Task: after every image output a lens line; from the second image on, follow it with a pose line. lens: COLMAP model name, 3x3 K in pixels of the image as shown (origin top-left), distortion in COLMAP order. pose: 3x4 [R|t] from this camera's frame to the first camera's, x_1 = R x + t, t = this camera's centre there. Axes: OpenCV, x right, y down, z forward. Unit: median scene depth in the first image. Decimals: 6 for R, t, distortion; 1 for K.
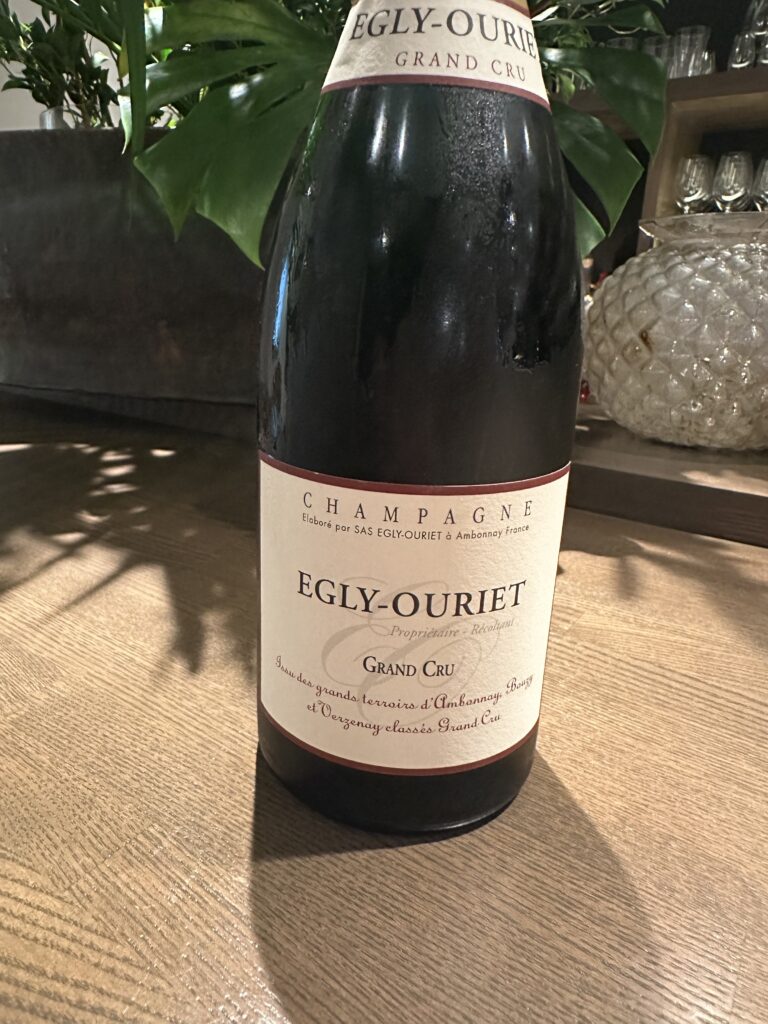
lens RADIAL K [[713.8, 0, 381.5], [0, 713.8, 491.5], [0, 0, 1]] dist [-0.012313, 0.007616]
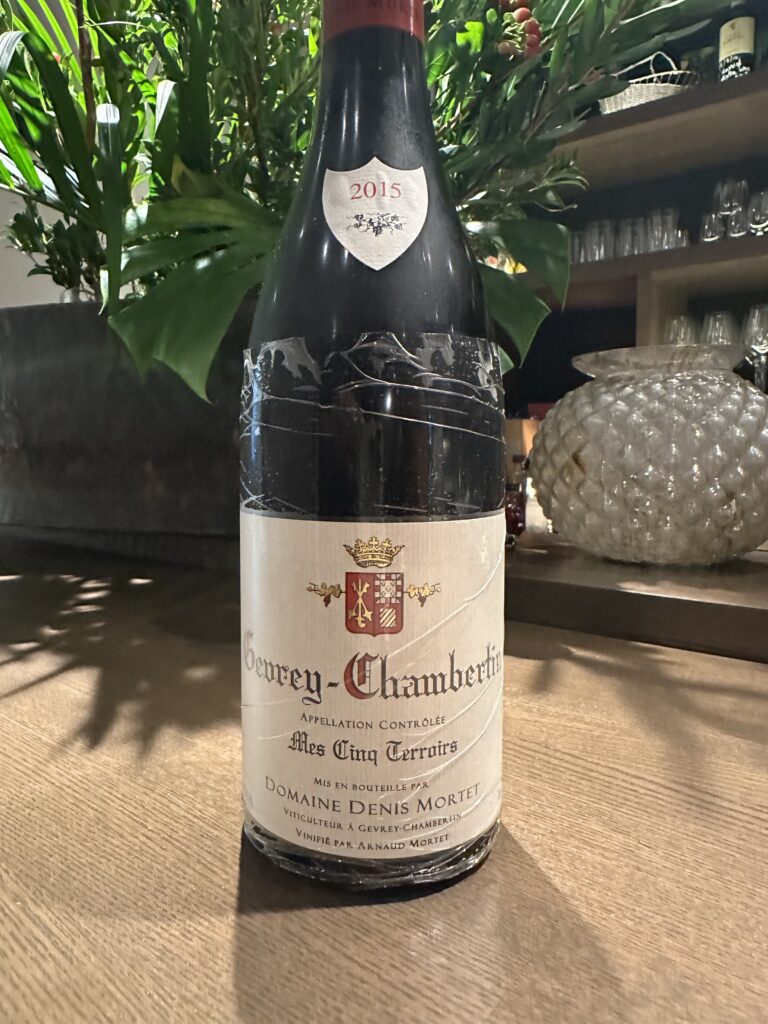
lens RADIAL K [[713.8, 0, 381.5], [0, 713.8, 491.5], [0, 0, 1]] dist [-0.012313, 0.007616]
pose [[0.998695, -0.023413, -0.045378, 0.145474], [0.012852, 0.975331, -0.220375, 0.076610], [0.049419, 0.219504, 0.974359, -0.063353]]
